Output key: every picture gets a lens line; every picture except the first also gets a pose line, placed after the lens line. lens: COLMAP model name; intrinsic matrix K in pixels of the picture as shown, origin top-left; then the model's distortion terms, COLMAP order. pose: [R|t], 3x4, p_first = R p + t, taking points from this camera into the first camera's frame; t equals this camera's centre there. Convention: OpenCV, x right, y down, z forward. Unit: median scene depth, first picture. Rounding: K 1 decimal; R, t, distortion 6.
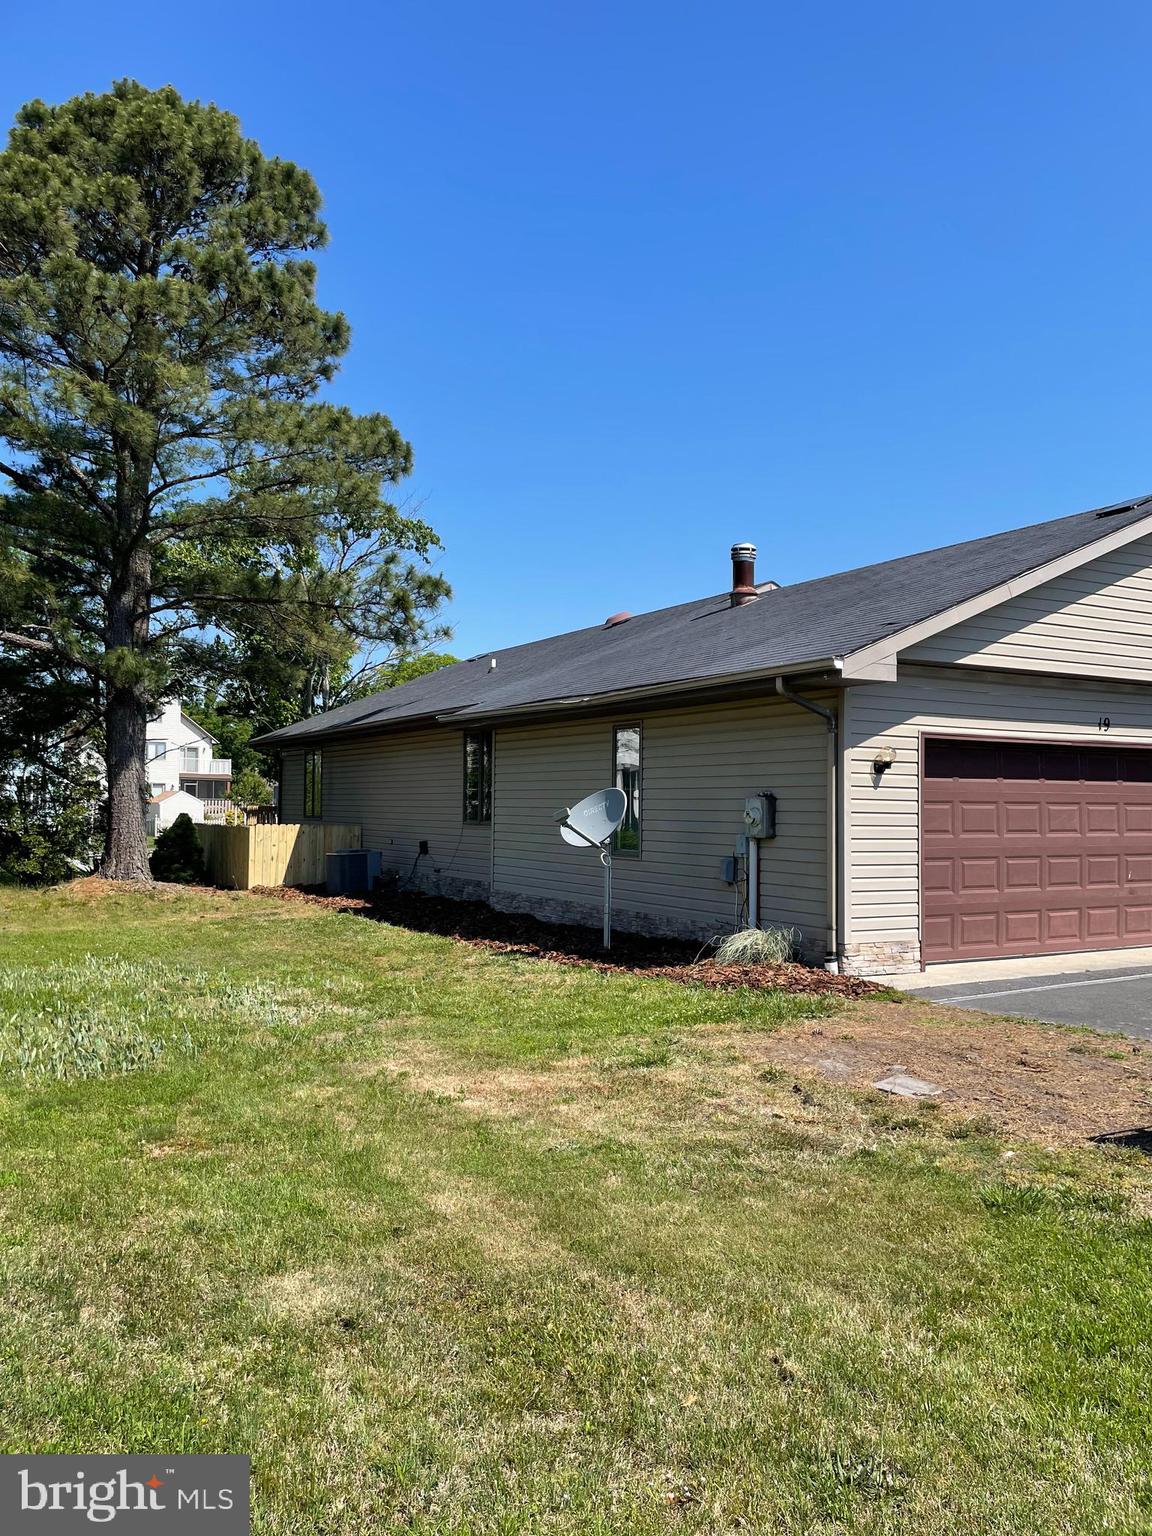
lens RADIAL K [[1183.7, 0, 575.8], [0, 1183.7, 771.3], [0, 0, 1]] dist [0.082996, -0.101547]
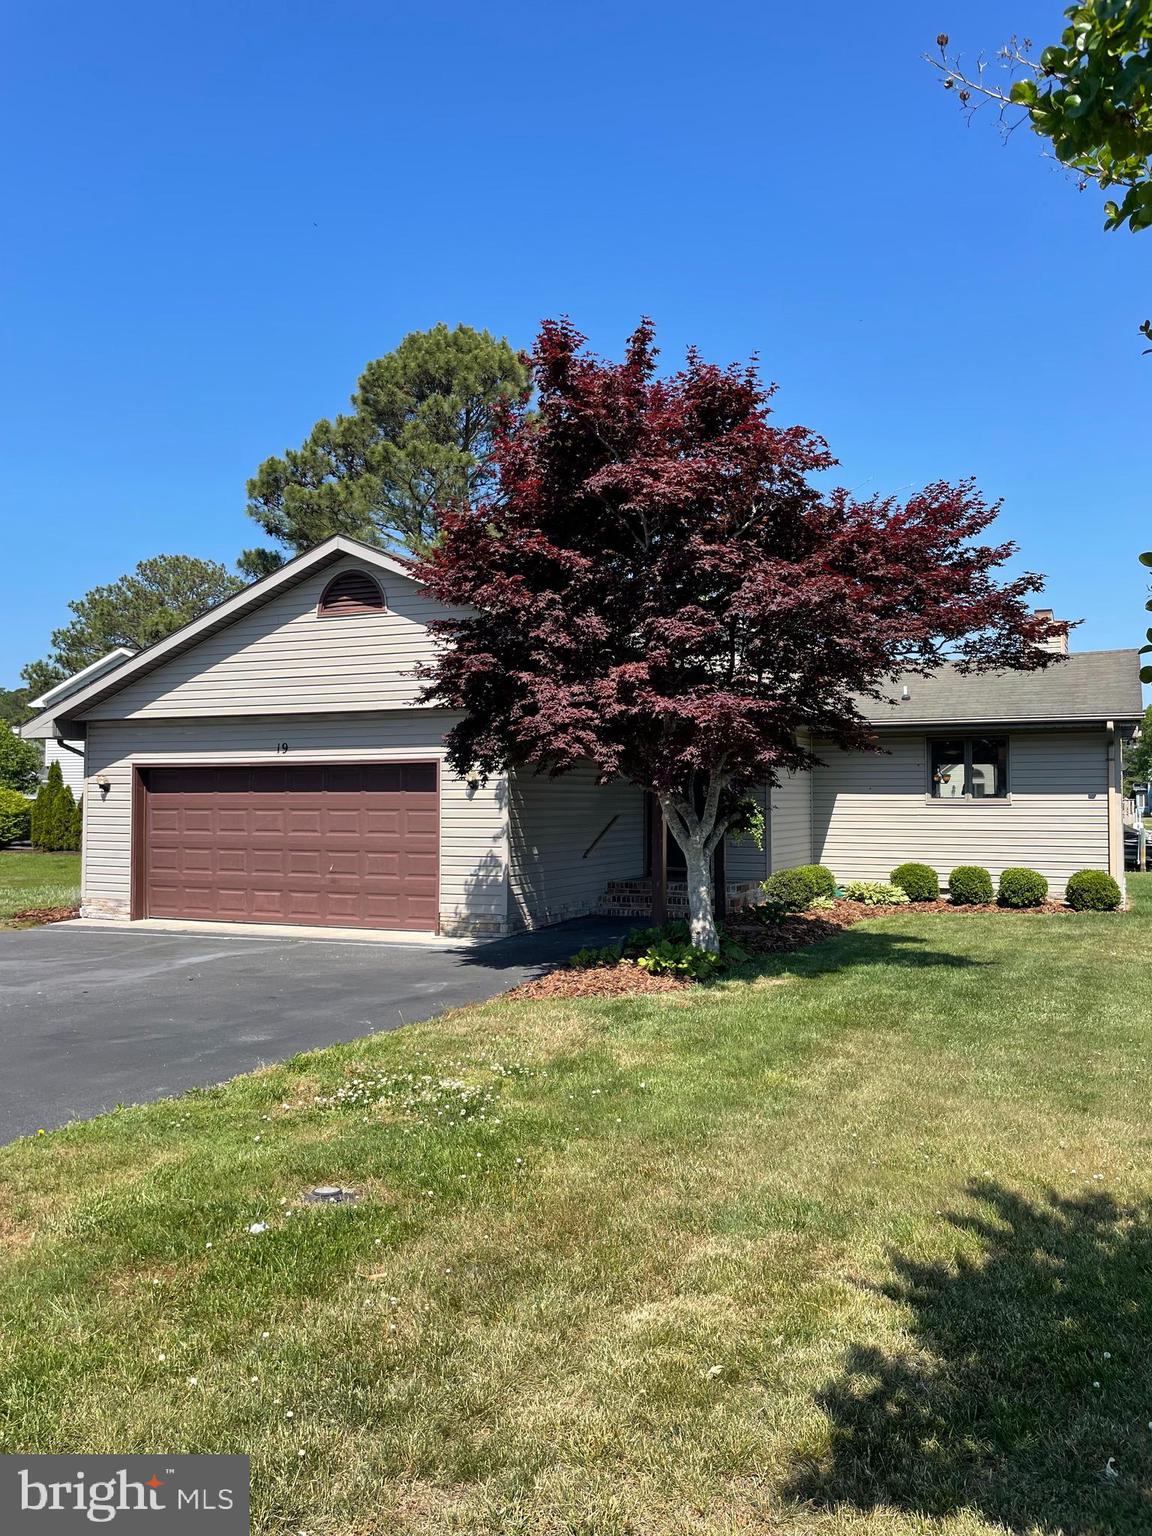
lens RADIAL K [[1183.7, 0, 568.3], [0, 1183.7, 759.1], [0, 0, 1]] dist [0.082996, -0.101547]
pose [[0.569970, -0.047437, -0.820295, 1.770910], [0.016437, 0.998791, -0.046338, 0.039242], [0.821501, 0.012928, 0.570061, 0.552011]]
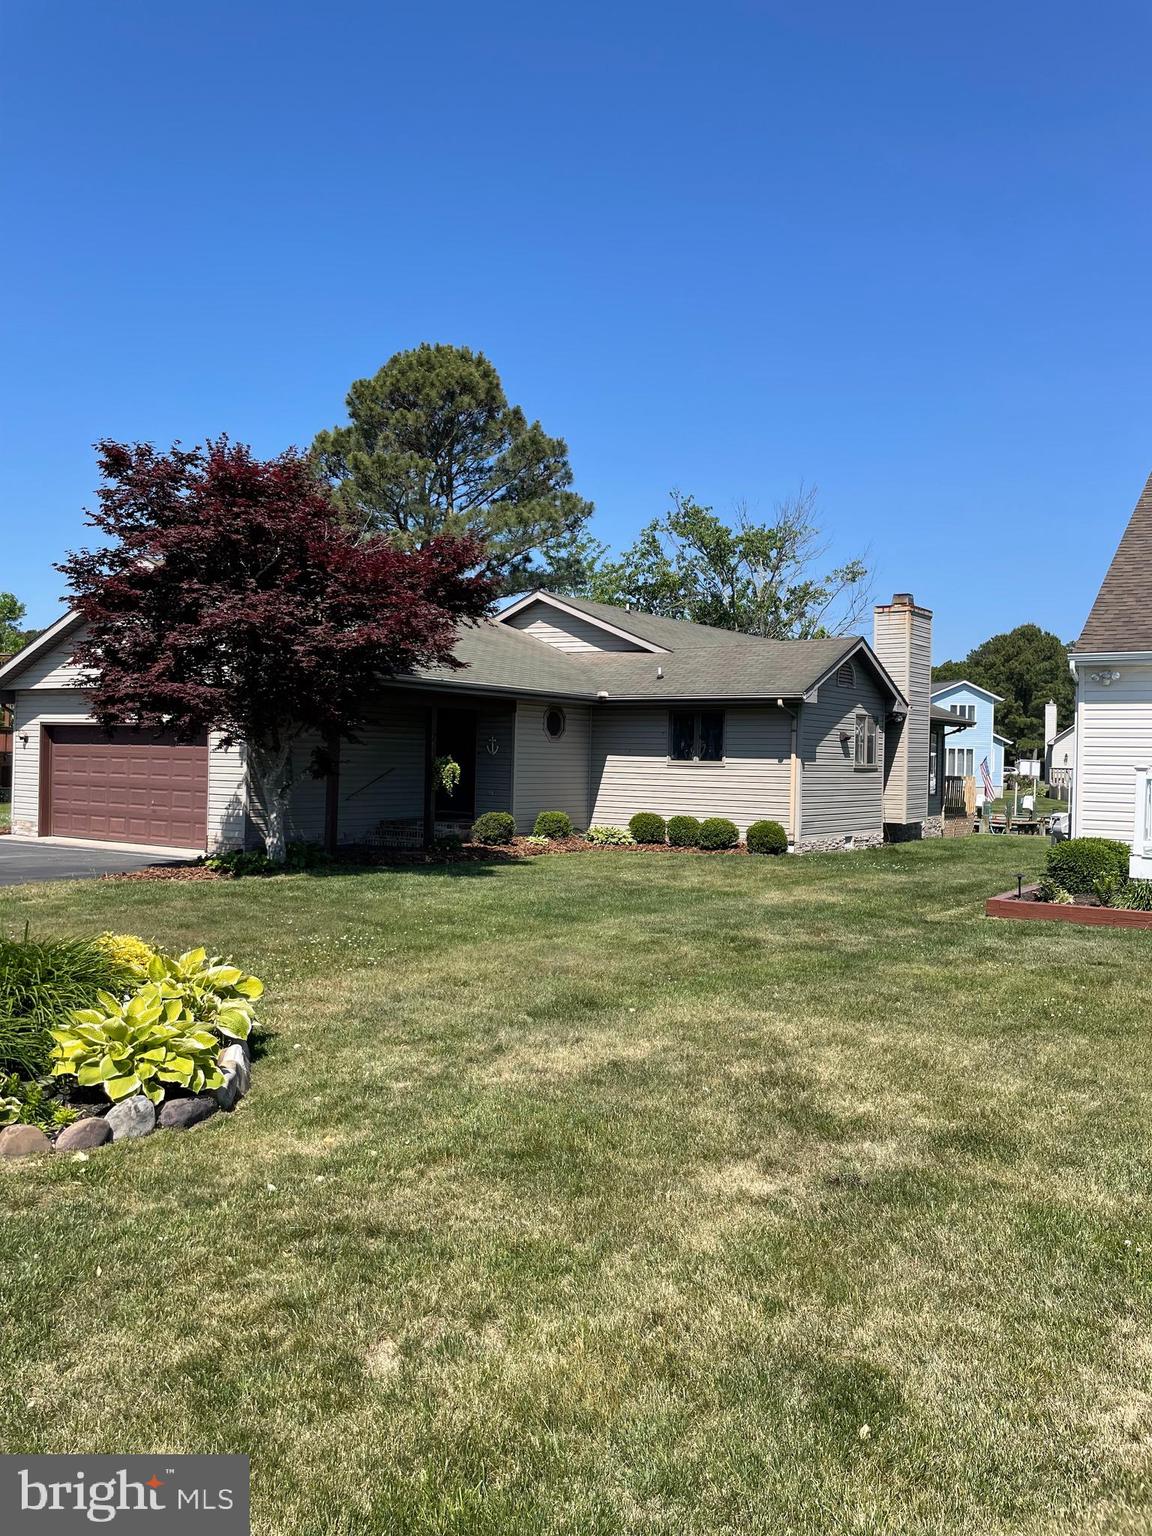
lens RADIAL K [[1183.7, 0, 586.9], [0, 1183.7, 770.1], [0, 0, 1]] dist [0.082996, -0.101547]
pose [[0.419214, -0.002025, -0.907885, 2.450770], [-0.005955, 0.999970, -0.004980, 0.052528], [0.907868, 0.007494, 0.419190, 0.936195]]
